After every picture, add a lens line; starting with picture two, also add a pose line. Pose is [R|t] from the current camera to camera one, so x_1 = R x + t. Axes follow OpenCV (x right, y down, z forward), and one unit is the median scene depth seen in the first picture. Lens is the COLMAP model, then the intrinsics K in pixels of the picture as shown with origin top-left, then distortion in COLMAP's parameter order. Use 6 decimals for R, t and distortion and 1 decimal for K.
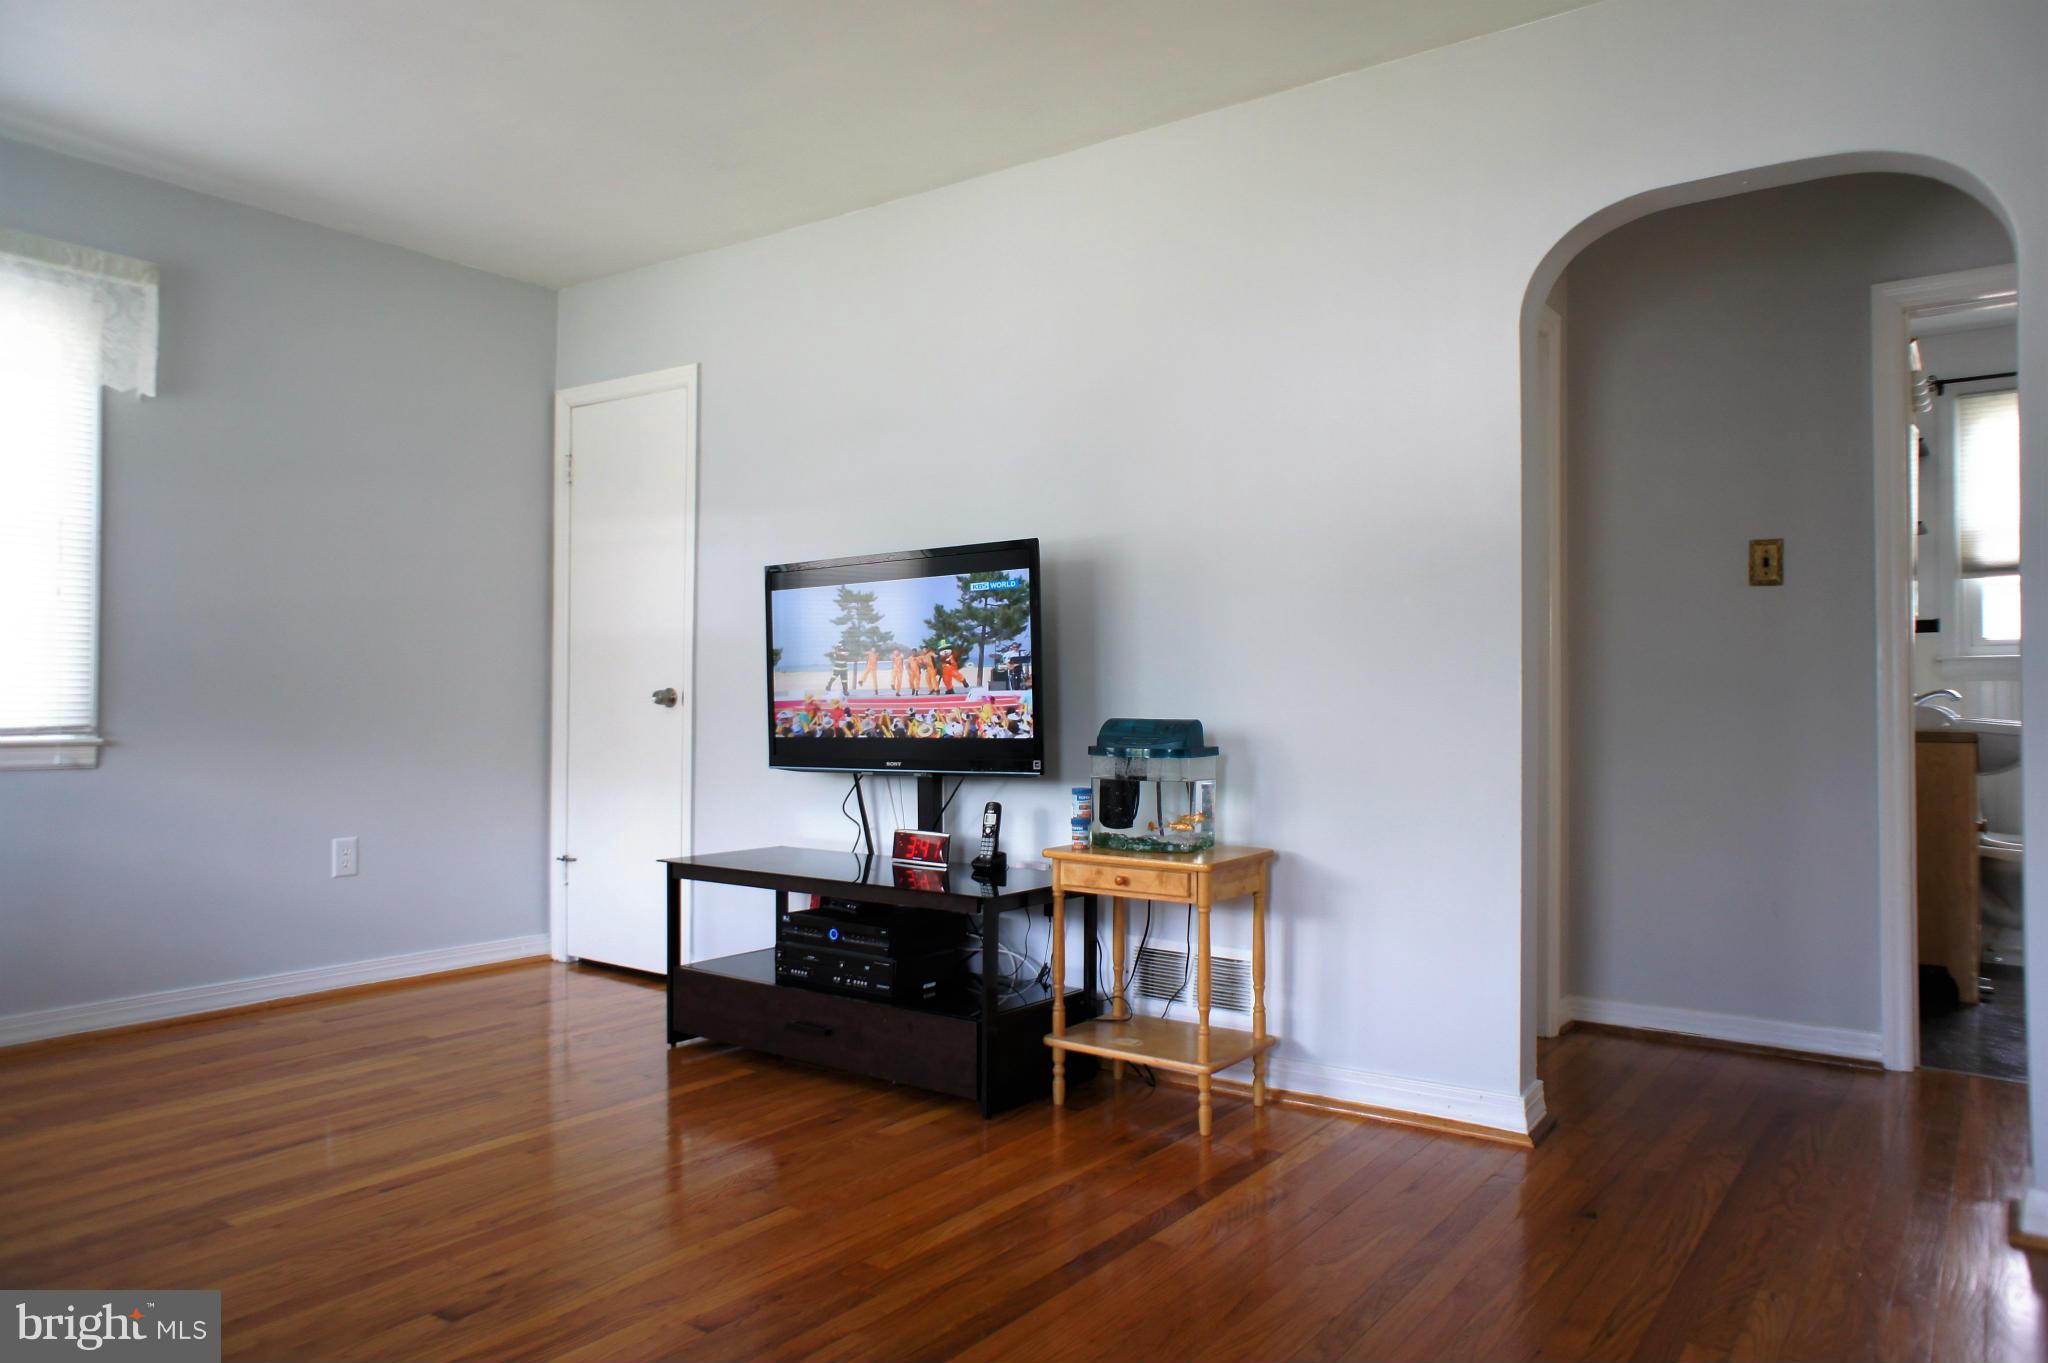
lens RADIAL K [[1380.9, 0, 1011.9], [0, 1380.9, 673.2], [0, 0, 1]] dist [-0.039073, 0.036414]
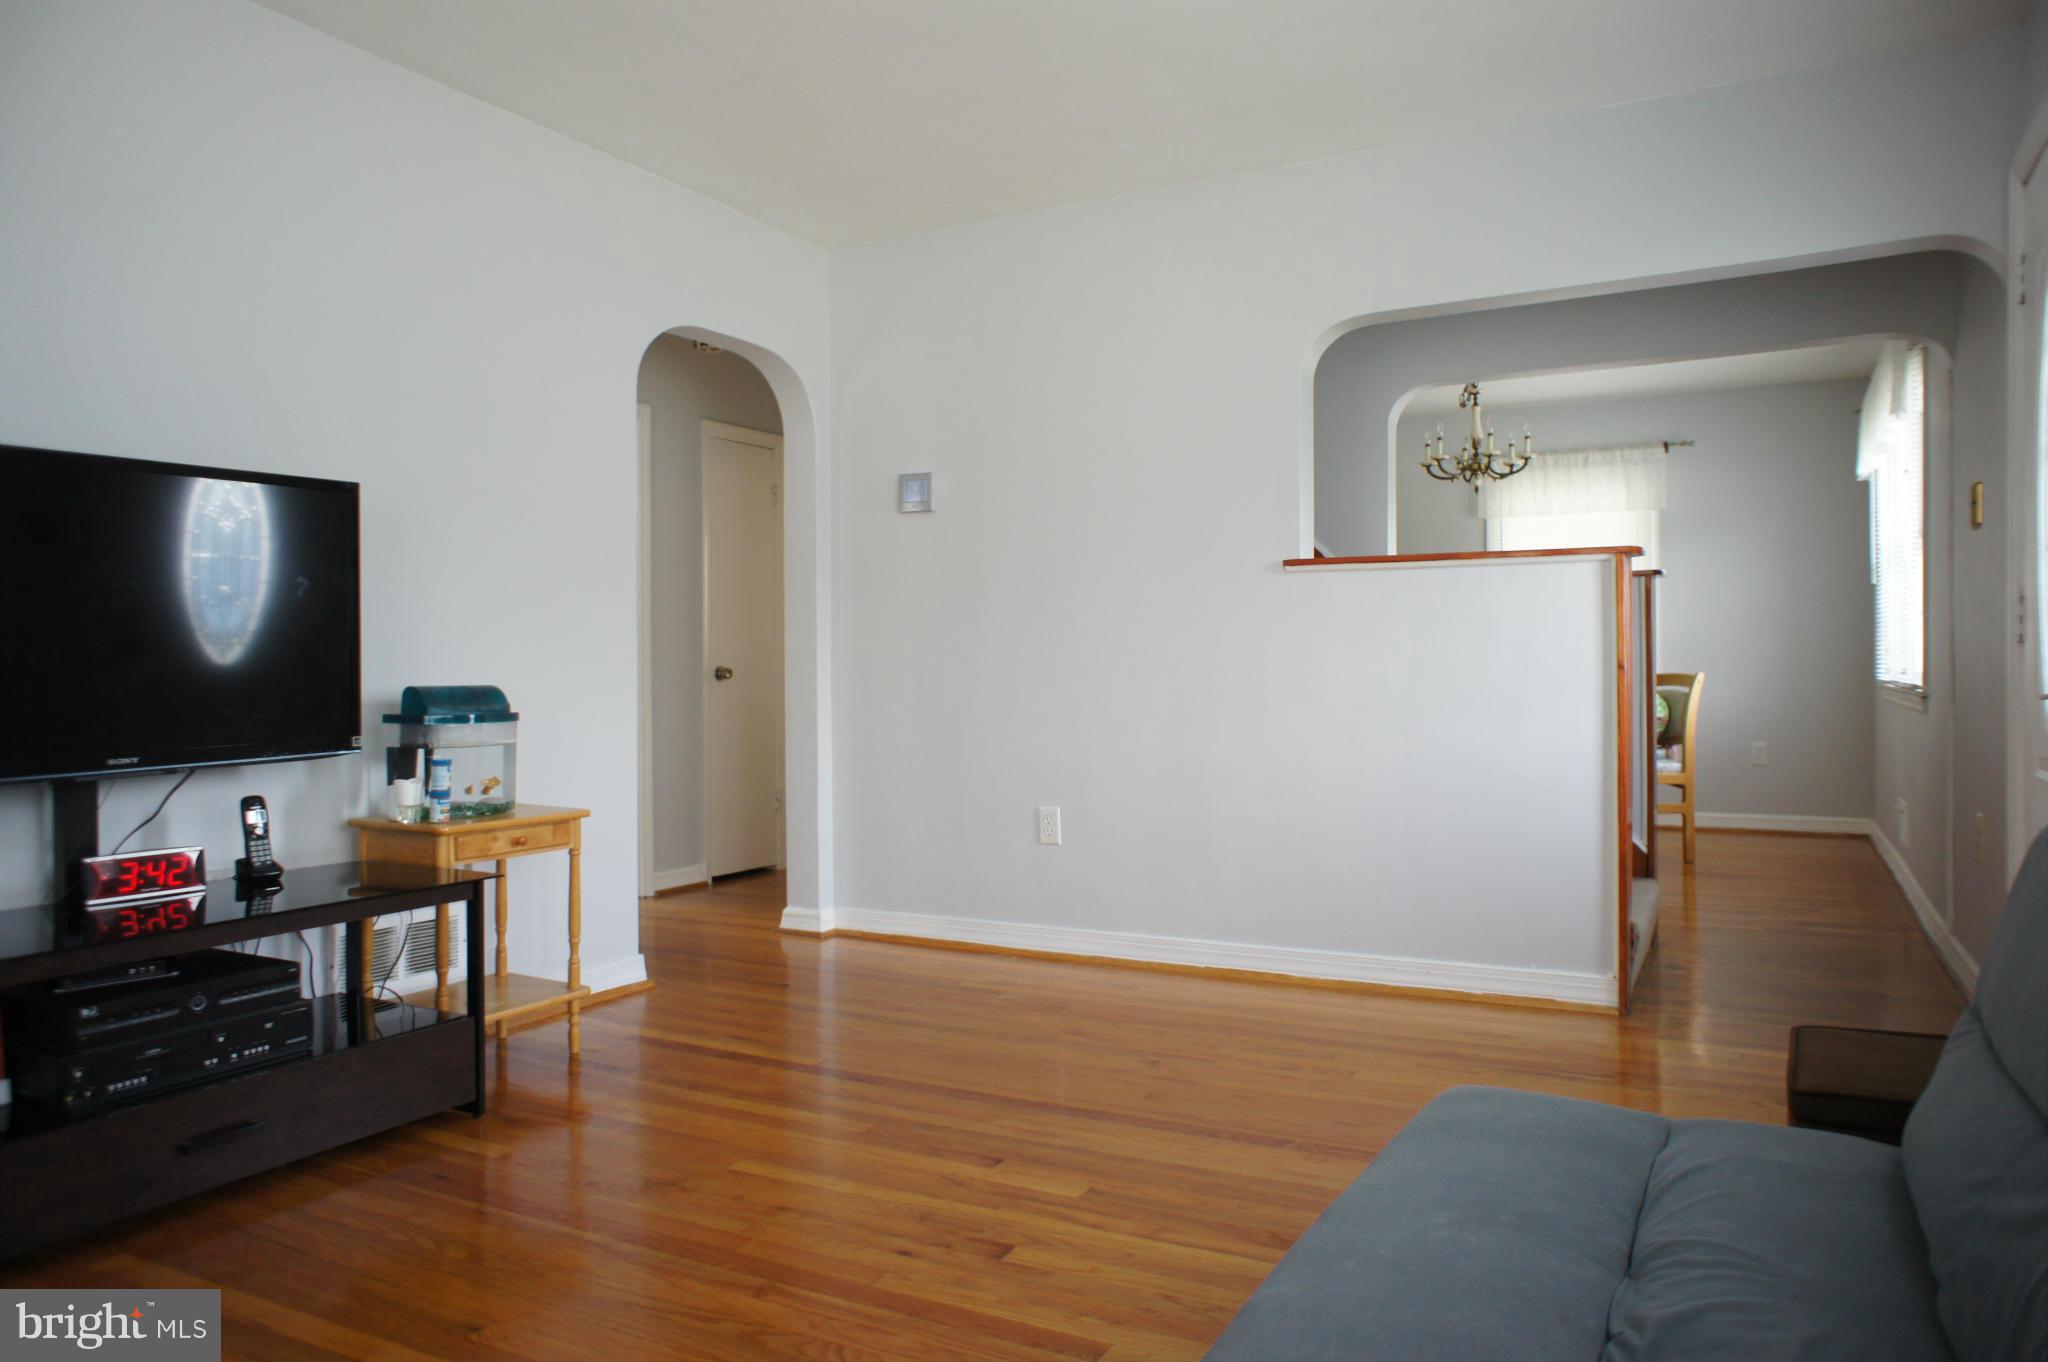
lens RADIAL K [[1380.9, 0, 1024.6], [0, 1380.9, 672.5], [0, 0, 1]] dist [-0.039073, 0.036414]
pose [[-0.131720, -0.008656, 0.991249, -0.929364], [-0.019212, 0.999796, 0.006178, 0.008905], [-0.991101, -0.018230, -0.131860, 0.717629]]
